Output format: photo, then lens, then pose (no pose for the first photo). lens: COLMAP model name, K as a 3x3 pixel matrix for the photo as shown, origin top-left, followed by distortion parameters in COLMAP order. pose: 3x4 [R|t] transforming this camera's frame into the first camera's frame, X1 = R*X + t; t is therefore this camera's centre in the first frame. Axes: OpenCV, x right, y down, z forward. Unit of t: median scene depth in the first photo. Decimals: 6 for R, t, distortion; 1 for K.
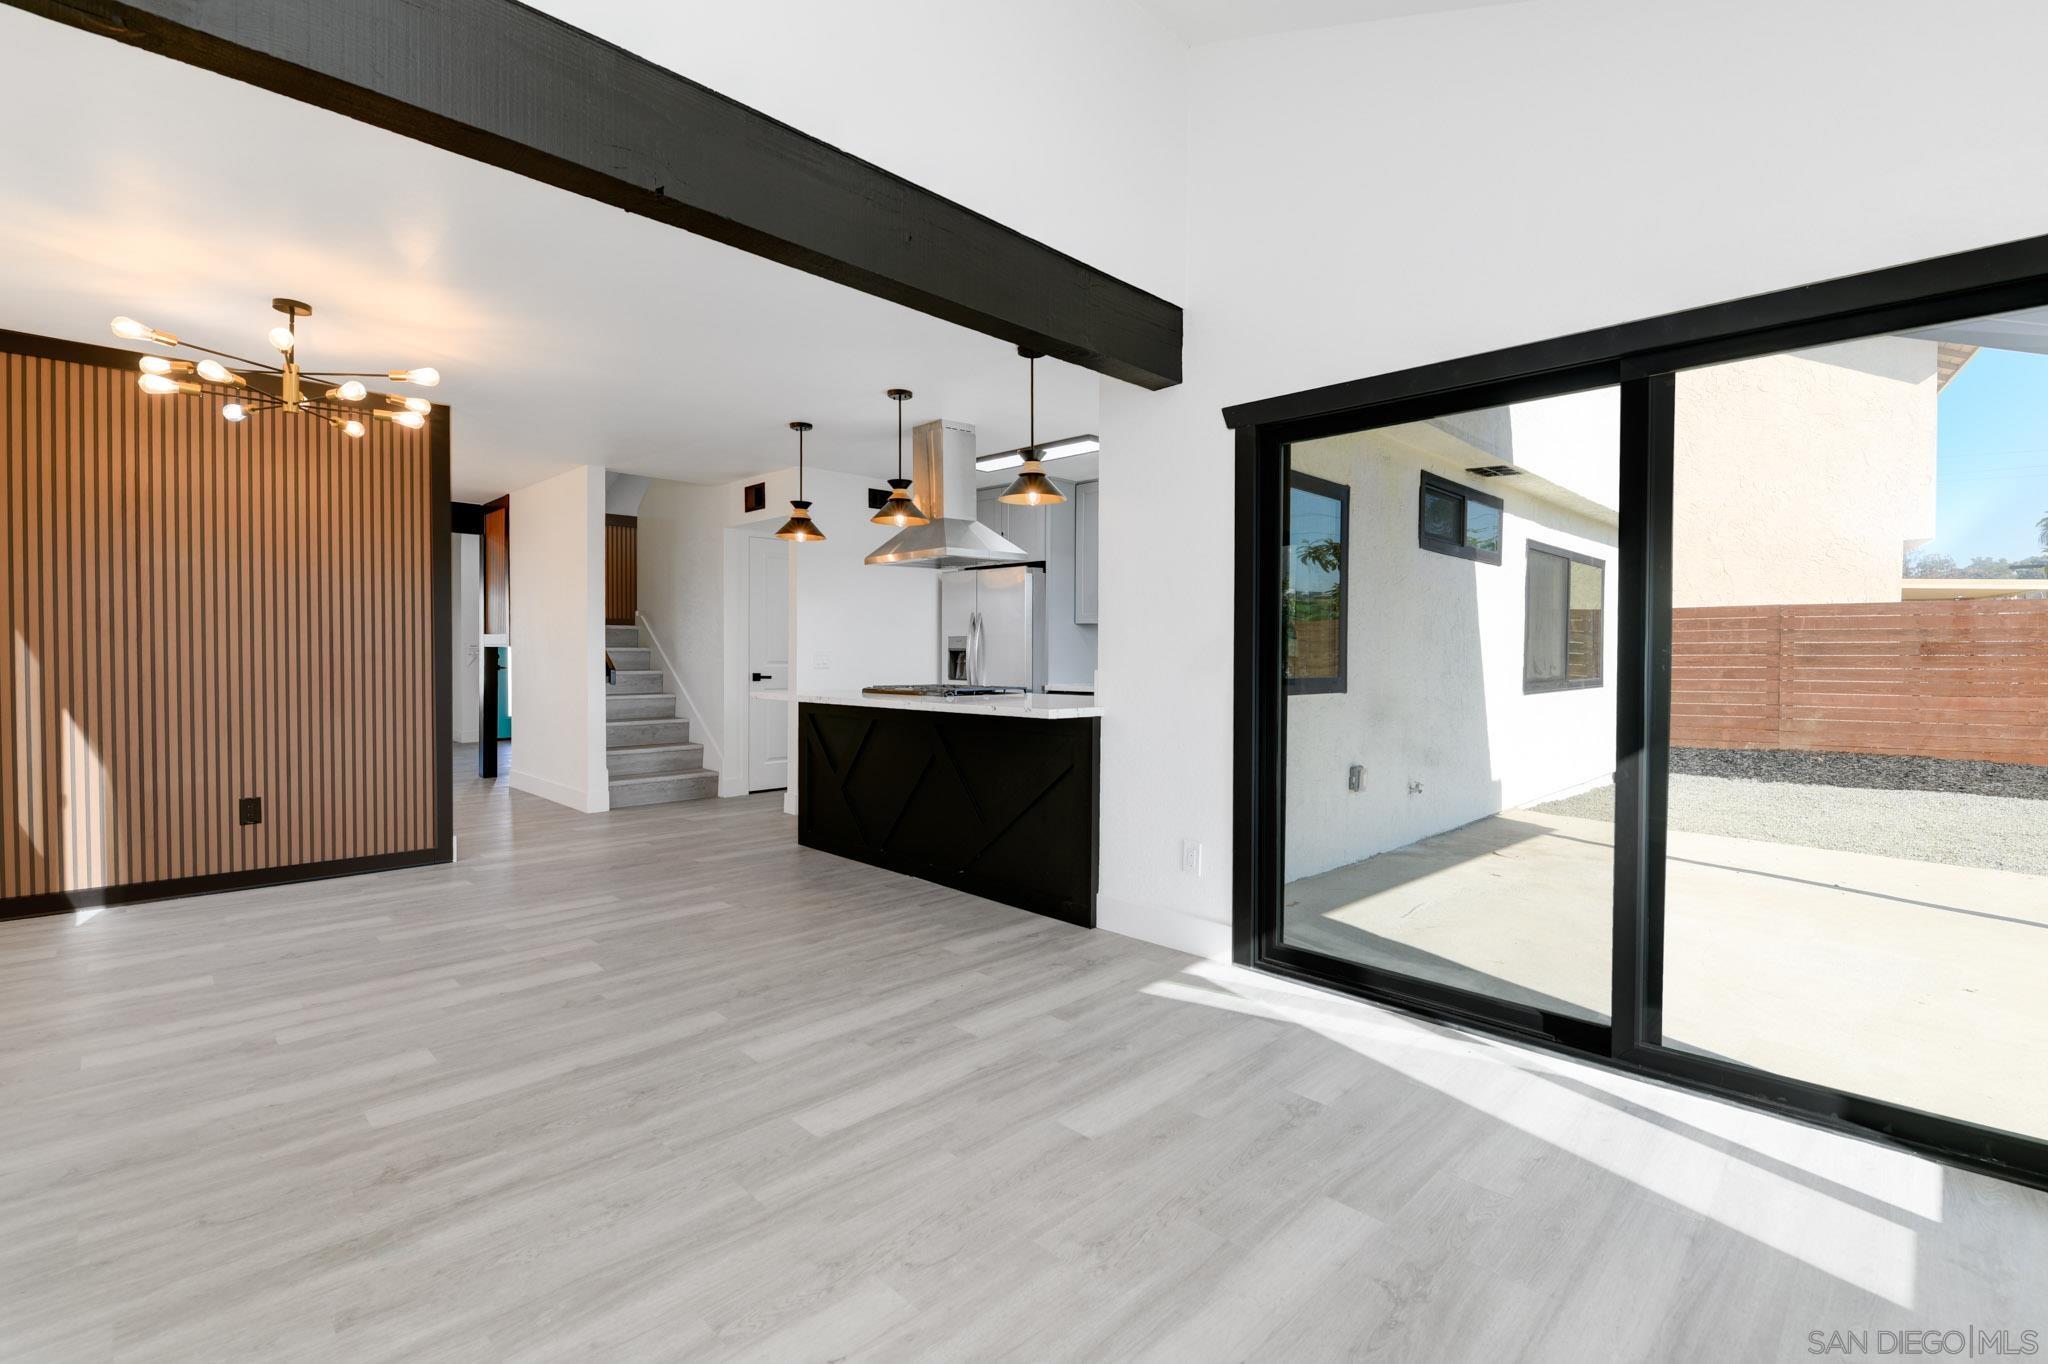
lens RADIAL K [[896.3, 0, 973.2], [0, 896.3, 672.0], [0, 0, 1]] dist [0.000151, -0.003061]
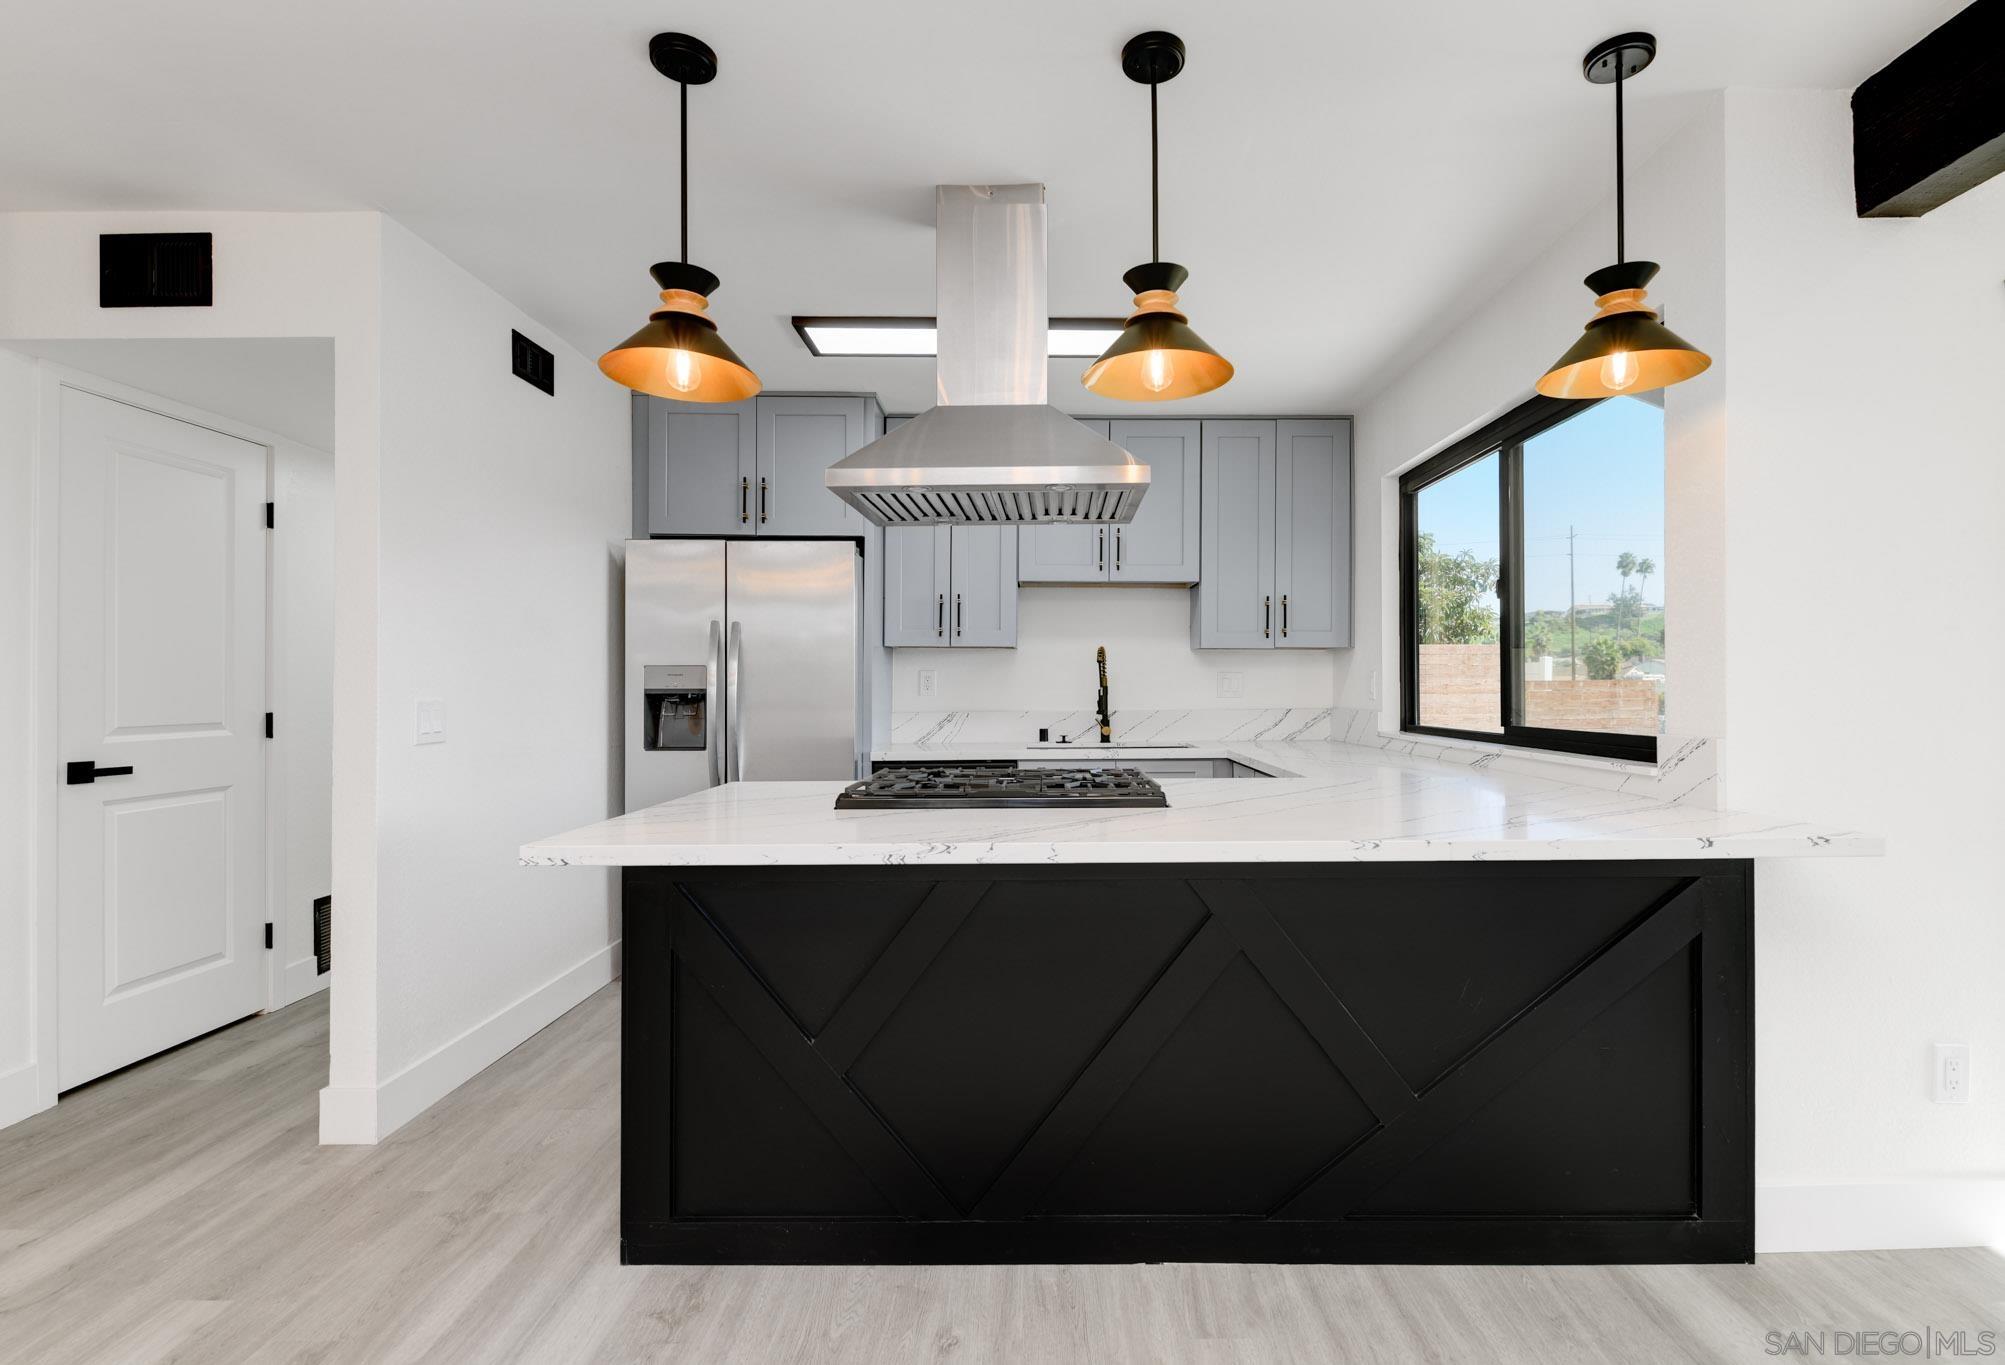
lens RADIAL K [[929.9, 0, 1033.2], [0, 929.9, 685.3], [0, 0, 1]] dist [0.020295, -0.020259]
pose [[0.684758, -0.007388, 0.728733, -0.615363], [0.022189, 0.999696, -0.010716, -0.042040], [-0.728433, 0.023508, 0.684714, 1.118239]]
